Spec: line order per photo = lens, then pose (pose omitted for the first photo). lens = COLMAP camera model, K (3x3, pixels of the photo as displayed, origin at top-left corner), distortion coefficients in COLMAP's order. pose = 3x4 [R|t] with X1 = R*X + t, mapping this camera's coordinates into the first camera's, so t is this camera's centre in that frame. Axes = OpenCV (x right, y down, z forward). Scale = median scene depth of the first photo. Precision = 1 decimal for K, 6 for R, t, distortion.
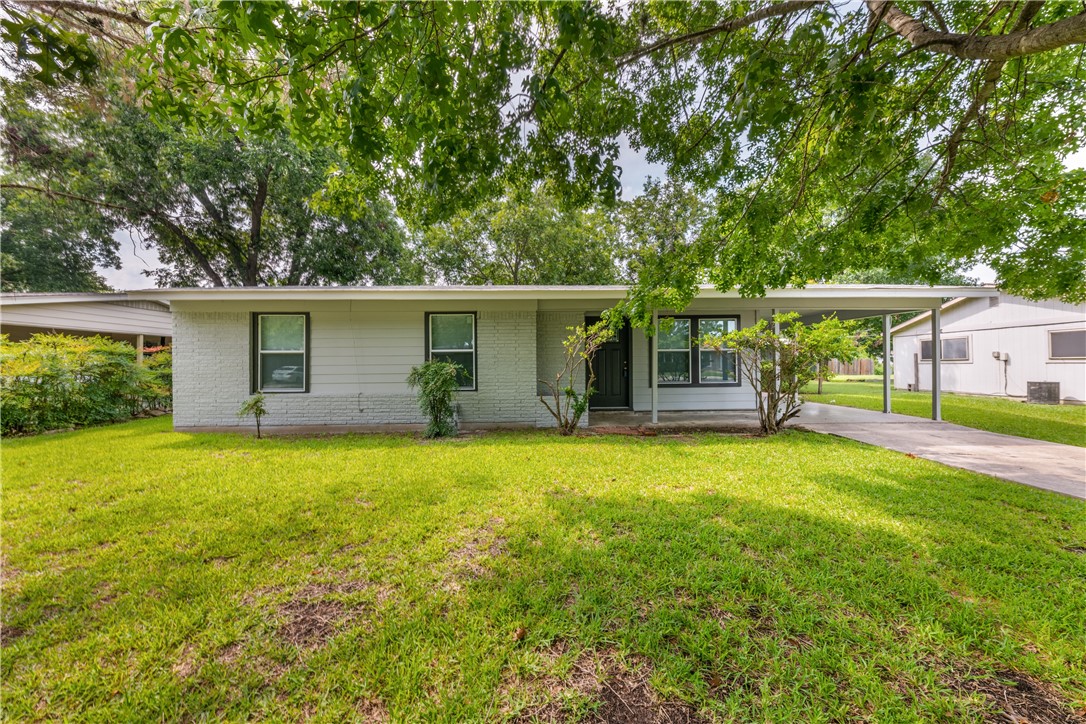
lens RADIAL K [[374.3, 0, 544.9], [0, 374.3, 357.8], [0, 0, 1]] dist [0.000426, -0.000286]
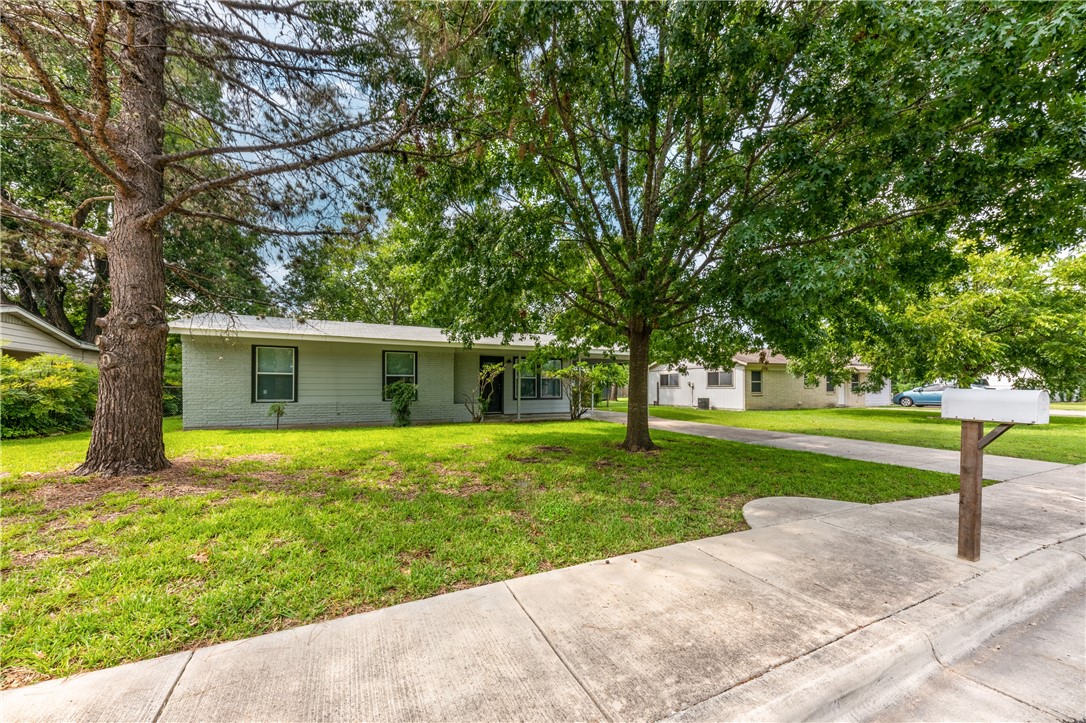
lens RADIAL K [[374.3, 0, 544.9], [0, 374.3, 357.3], [0, 0, 1]] dist [0.000426, -0.000286]
pose [[0.906984, 0.044876, 0.418768, -0.370303], [-0.018462, 0.997588, -0.066918, -0.001462], [-0.420761, 0.052962, 0.905624, -0.708765]]
